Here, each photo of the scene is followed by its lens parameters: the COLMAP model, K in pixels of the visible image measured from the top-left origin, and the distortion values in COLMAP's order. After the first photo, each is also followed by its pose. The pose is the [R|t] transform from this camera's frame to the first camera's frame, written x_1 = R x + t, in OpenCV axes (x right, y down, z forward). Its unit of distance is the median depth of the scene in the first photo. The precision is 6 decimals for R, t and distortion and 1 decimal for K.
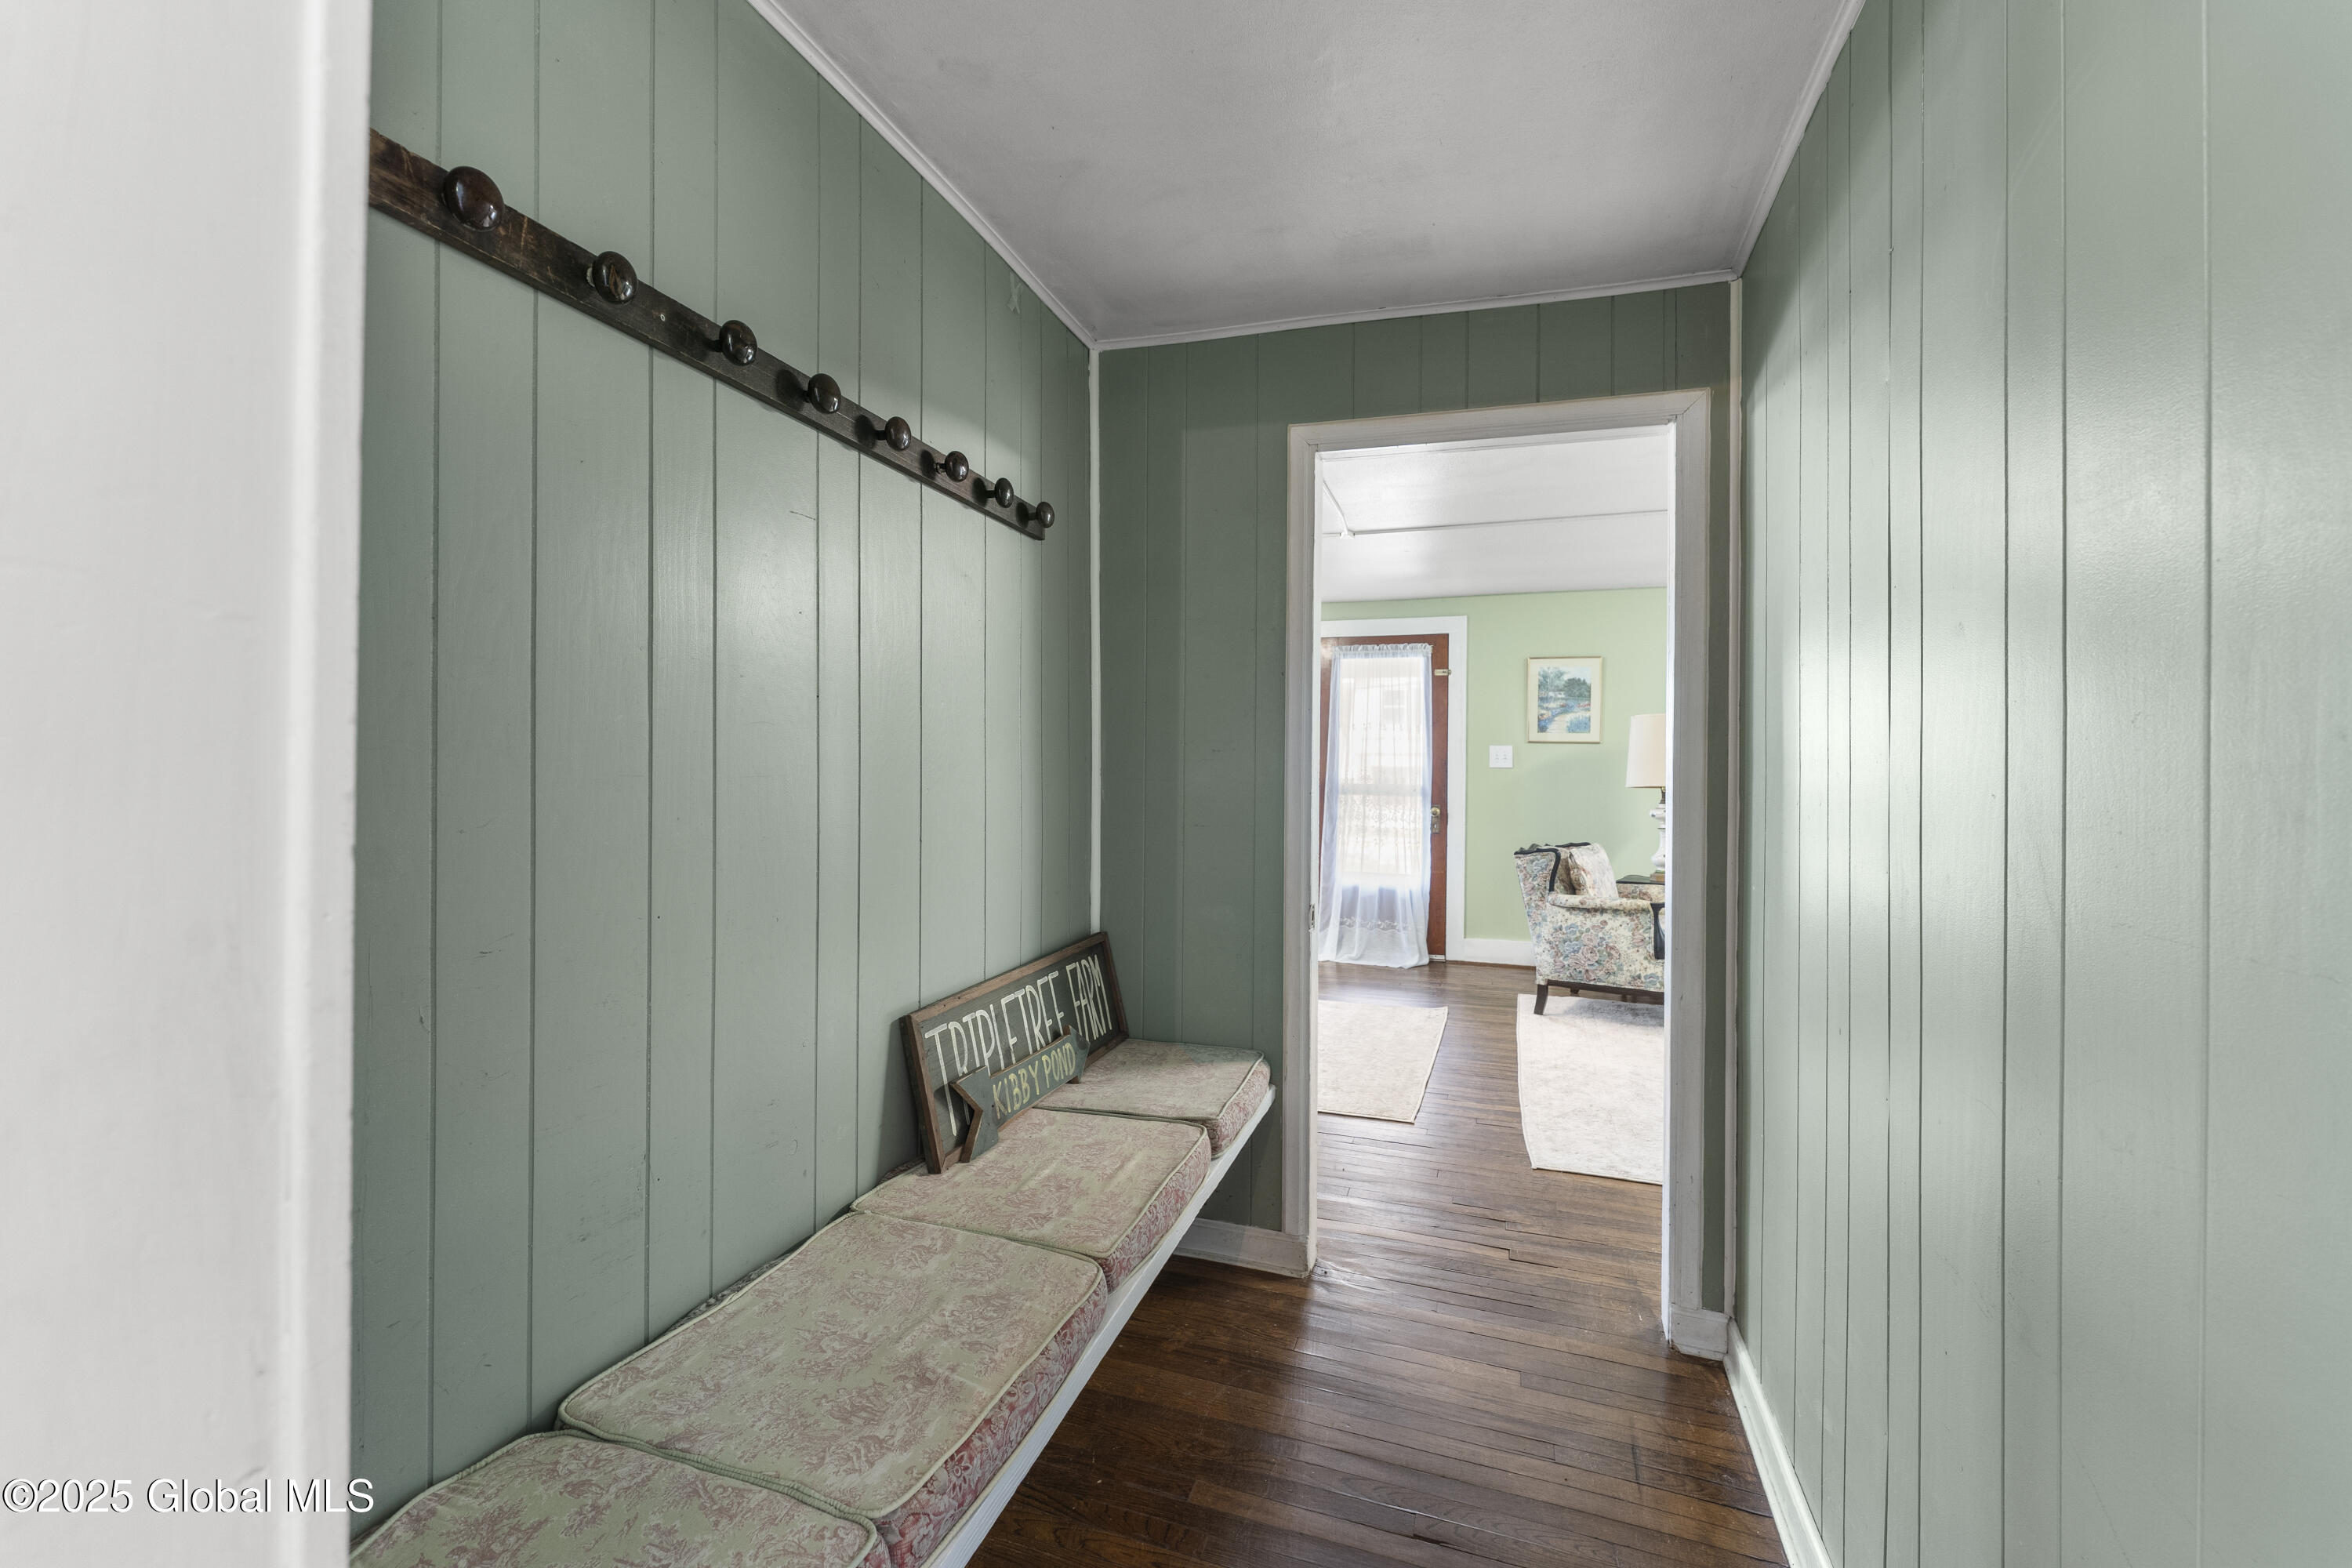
lens RADIAL K [[938.7, 0, 1180.0], [0, 938.7, 766.6], [0, 0, 1]] dist [0.003168, -0.000201]
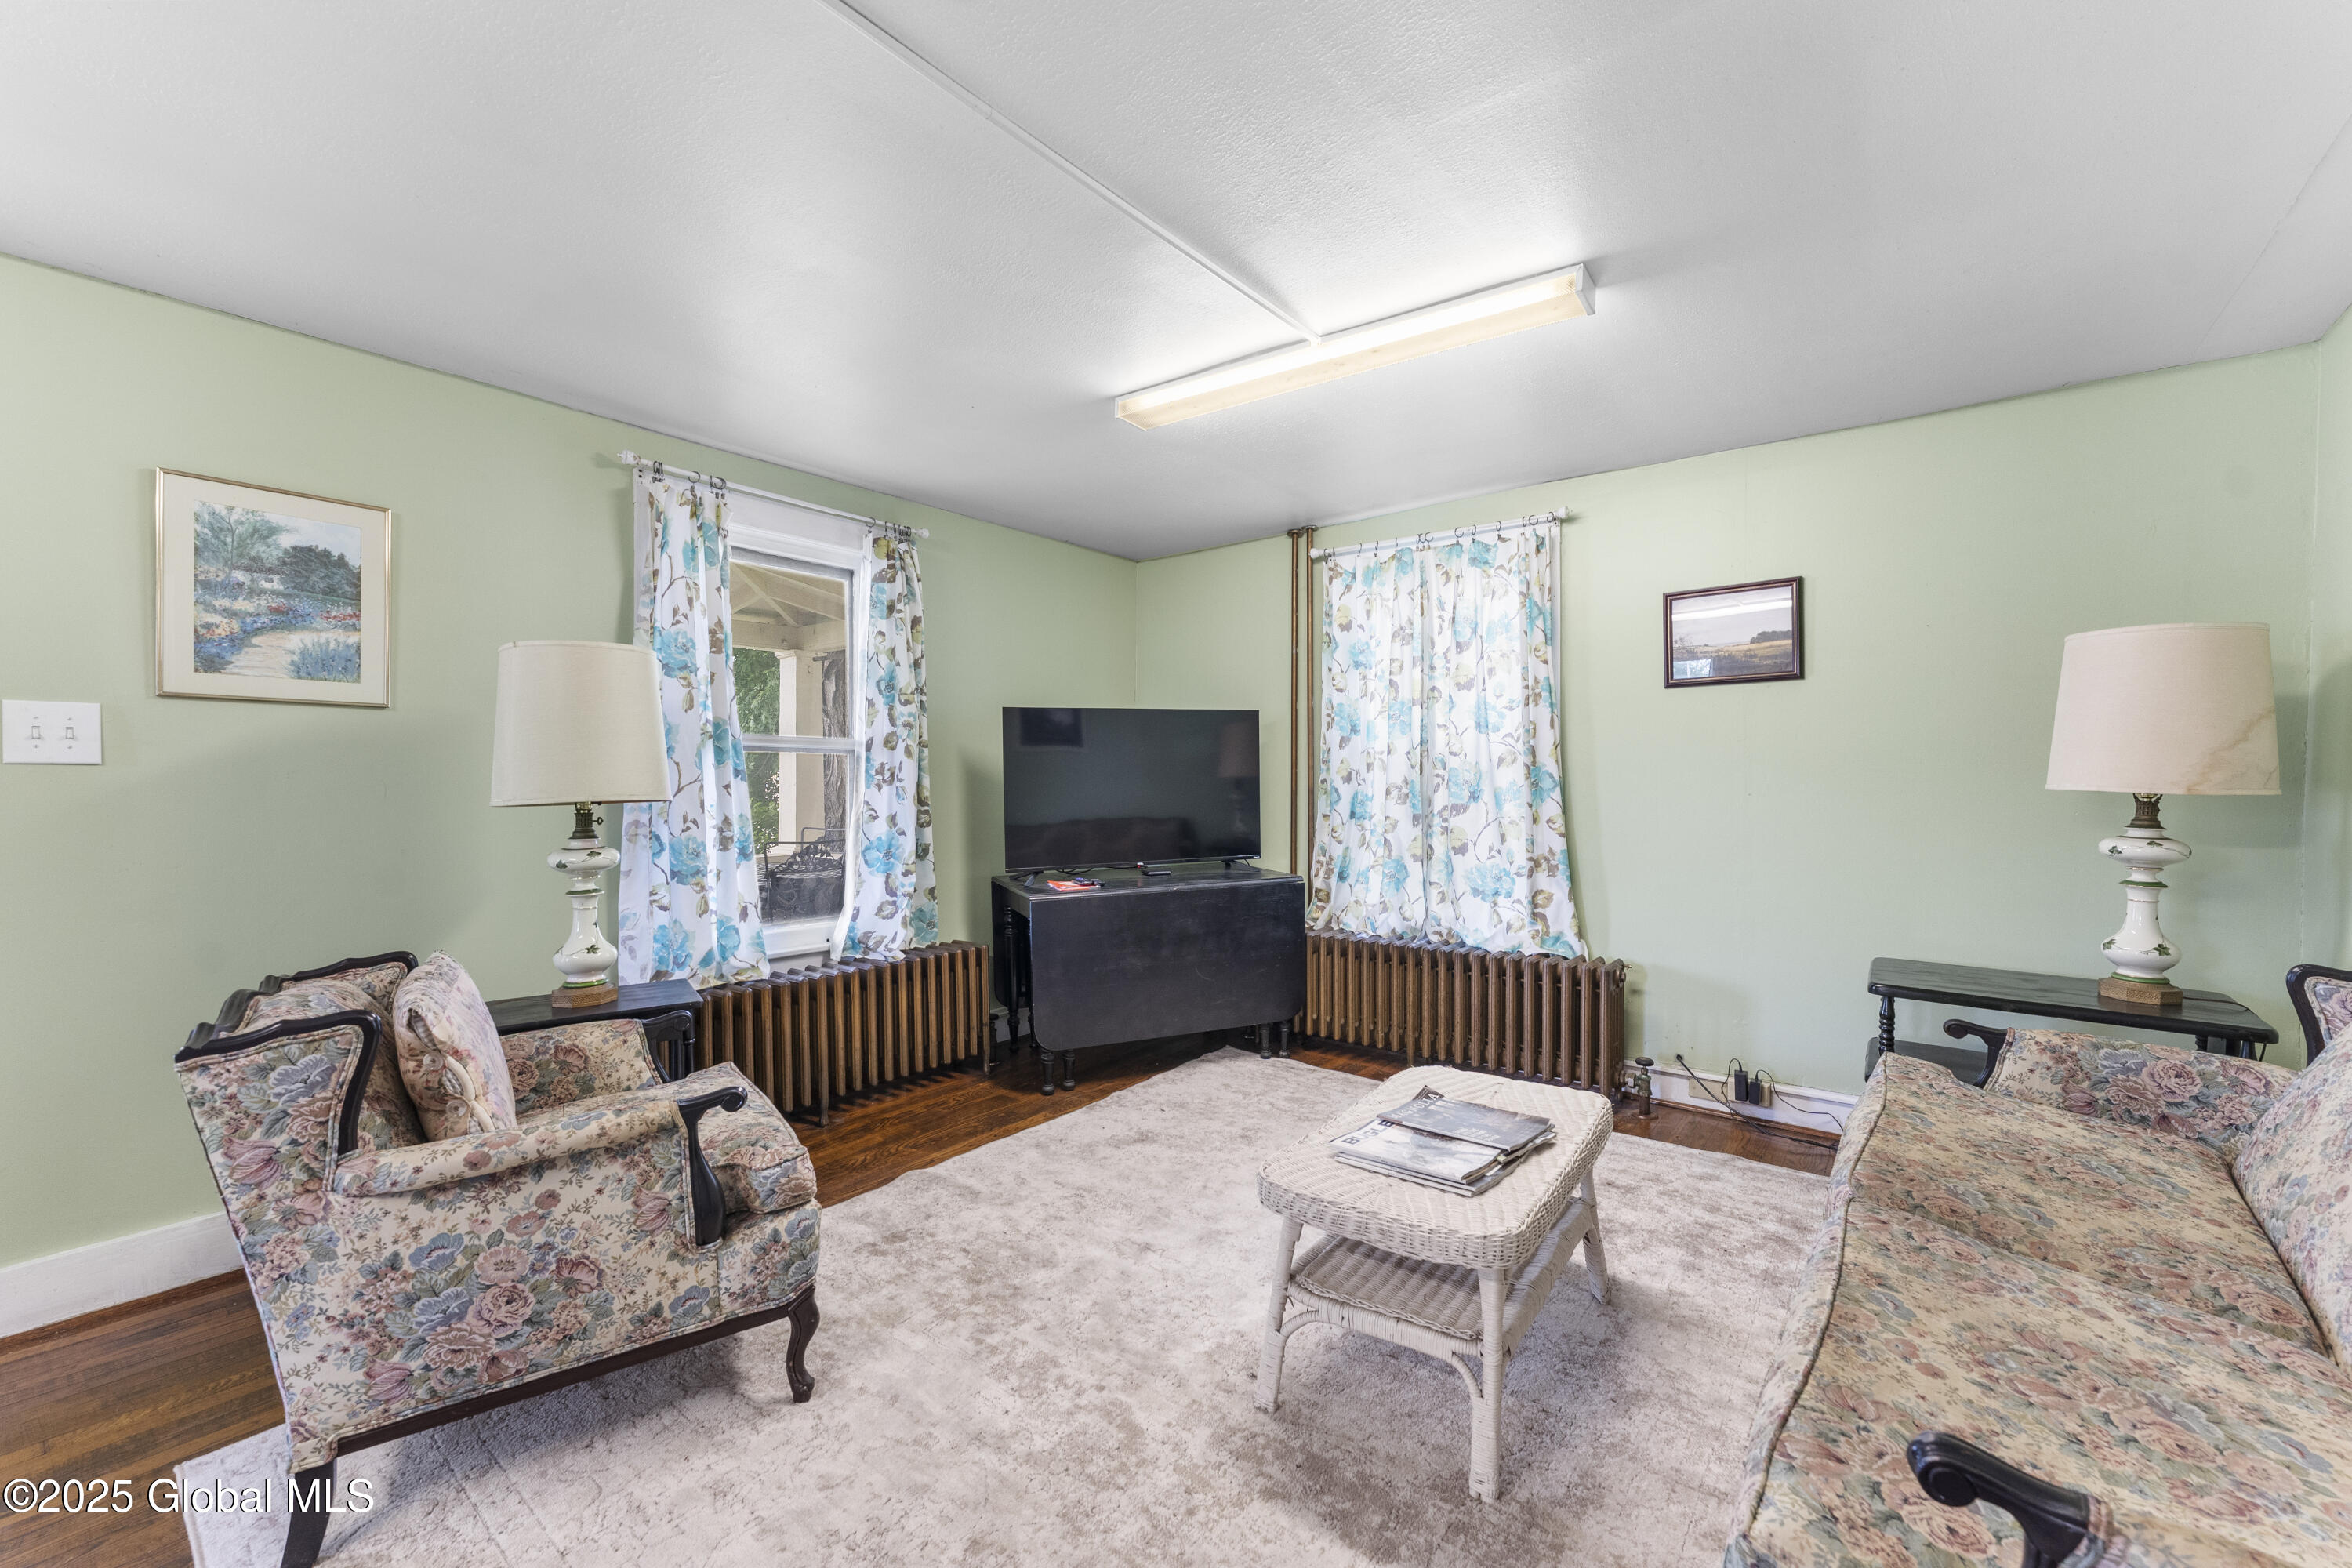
lens RADIAL K [[938.7, 0, 1185.5], [0, 938.7, 787.2], [0, 0, 1]] dist [0.003168, -0.000201]
pose [[0.329157, -0.019259, 0.944079, 0.194611], [0.005283, 0.999814, 0.018554, 0.007651], [-0.944260, -0.001119, 0.329198, 0.635689]]
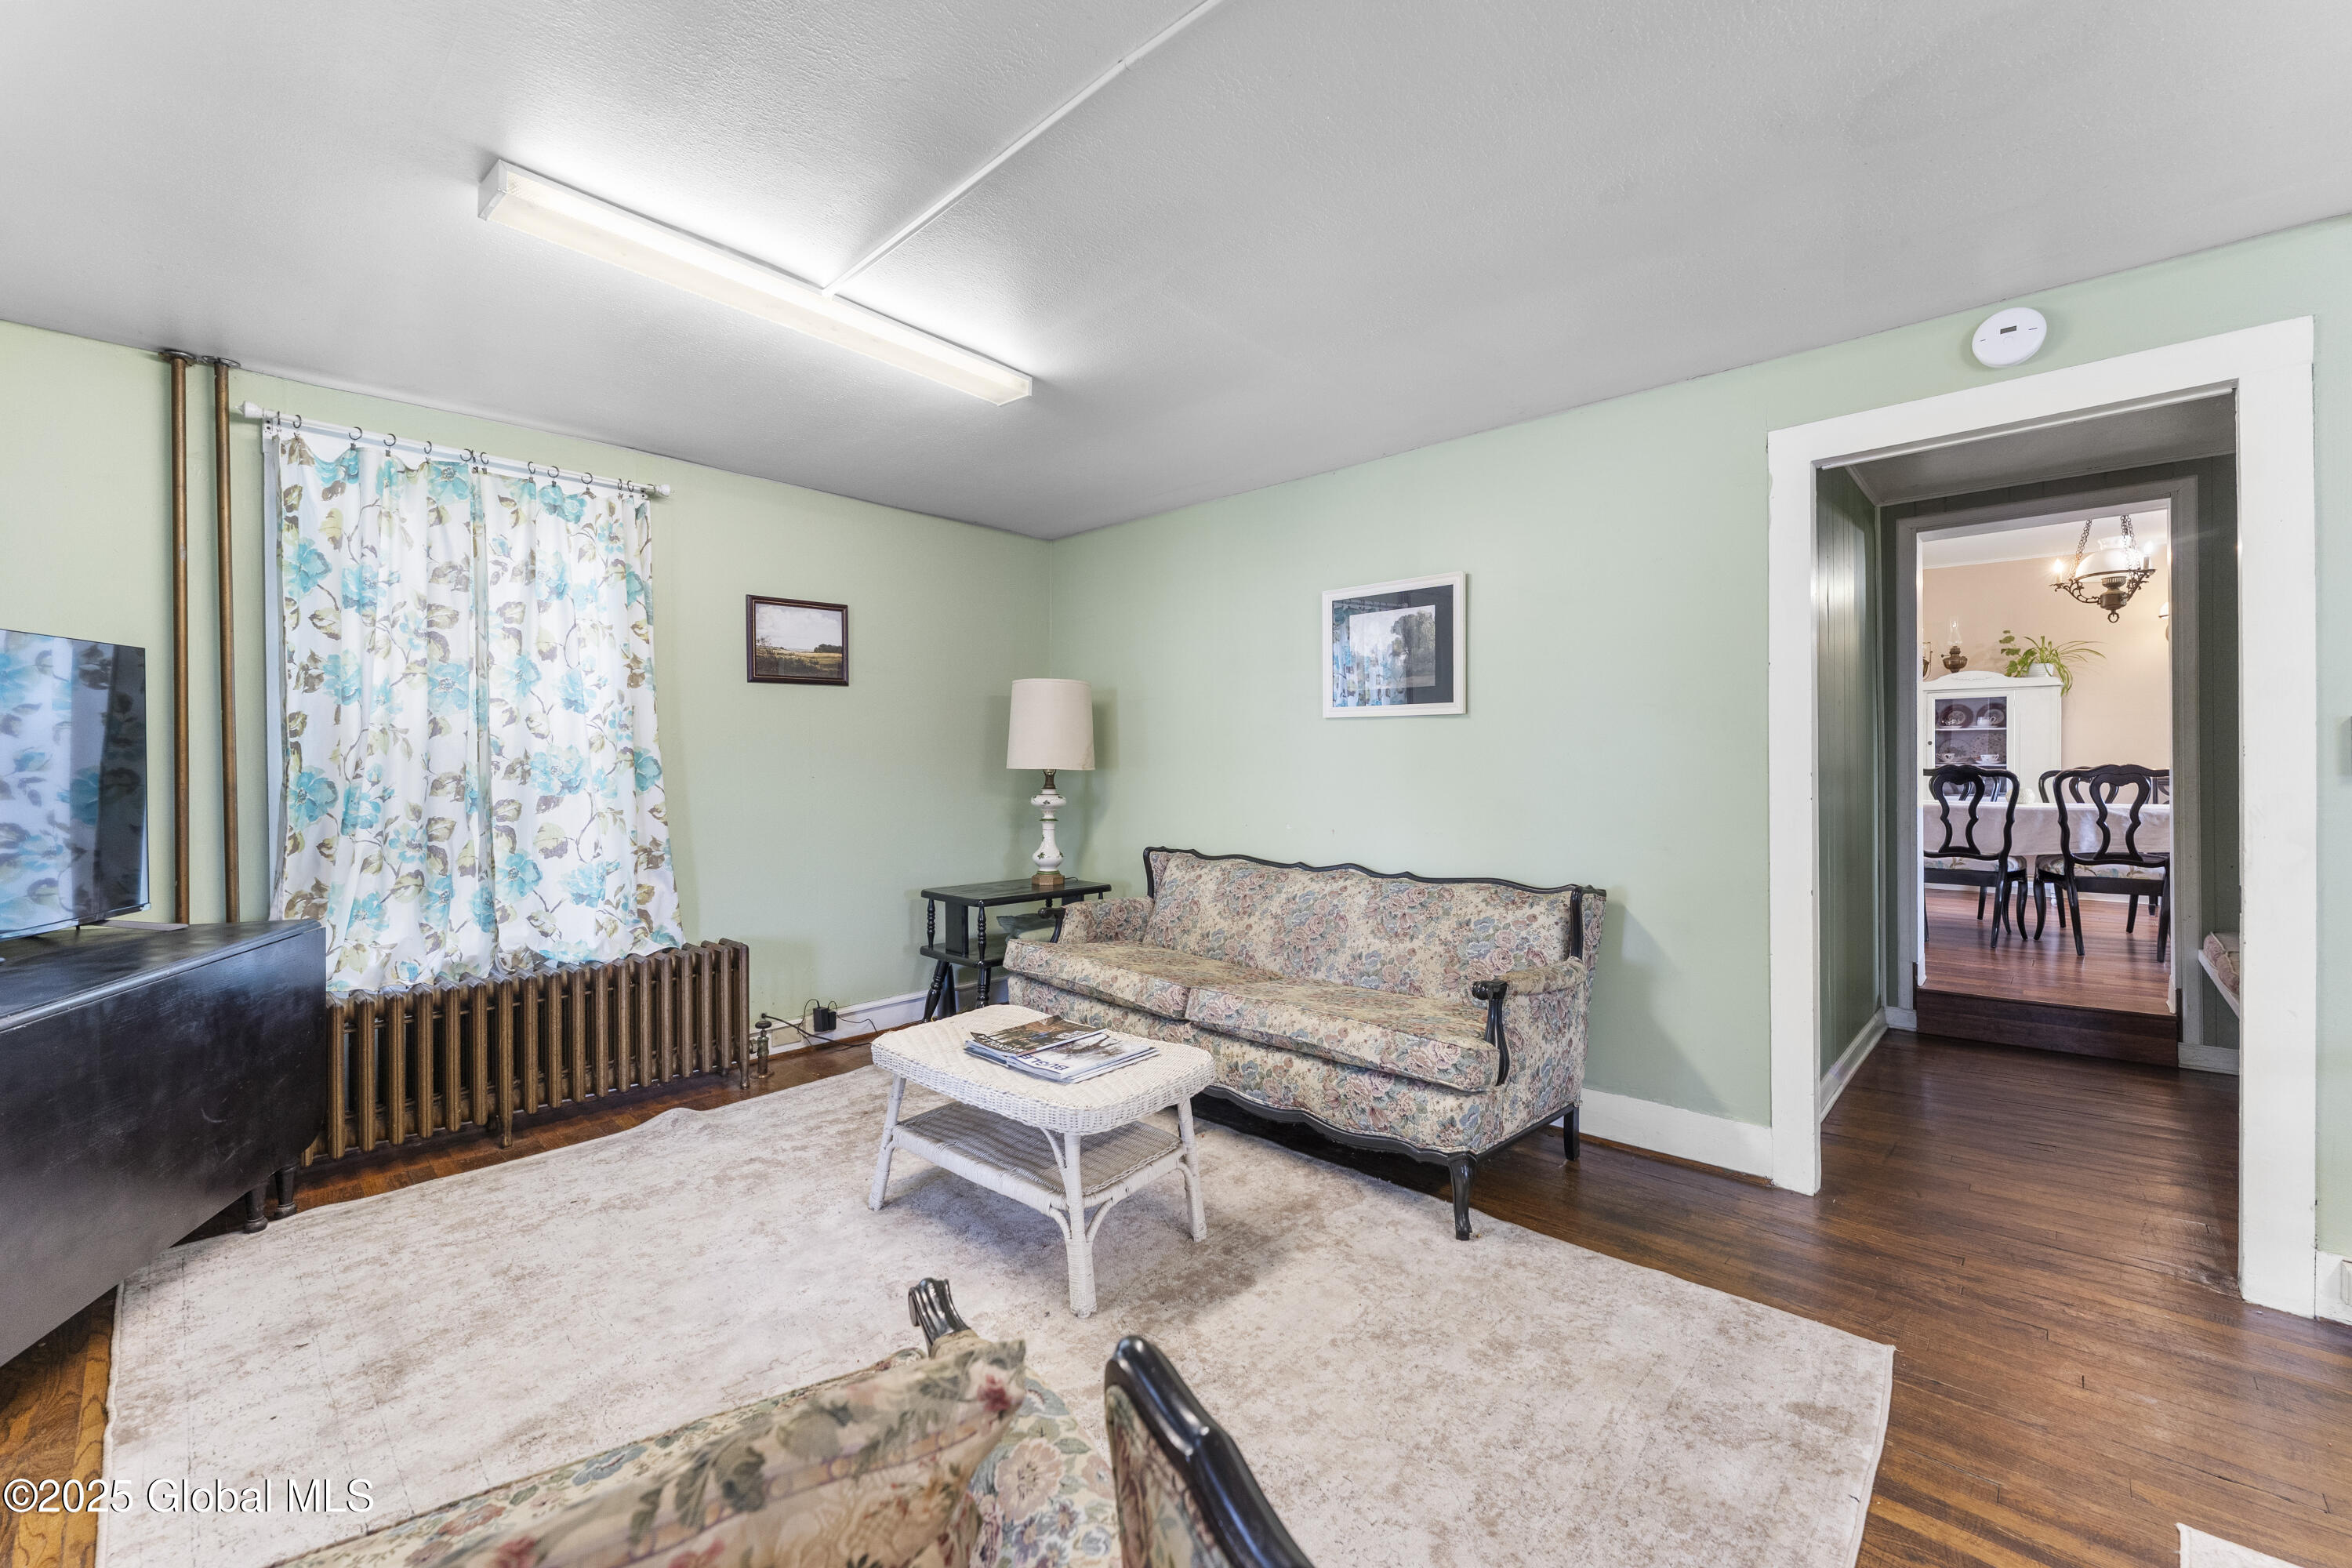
lens RADIAL K [[938.7, 0, 1184.4], [0, 938.7, 770.6], [0, 0, 1]] dist [0.003168, -0.000201]
pose [[-0.910652, -0.005159, 0.413142, 0.307770], [0.000547, 0.999906, 0.013692, 0.010095], [-0.413174, 0.012695, -0.910564, 0.992541]]
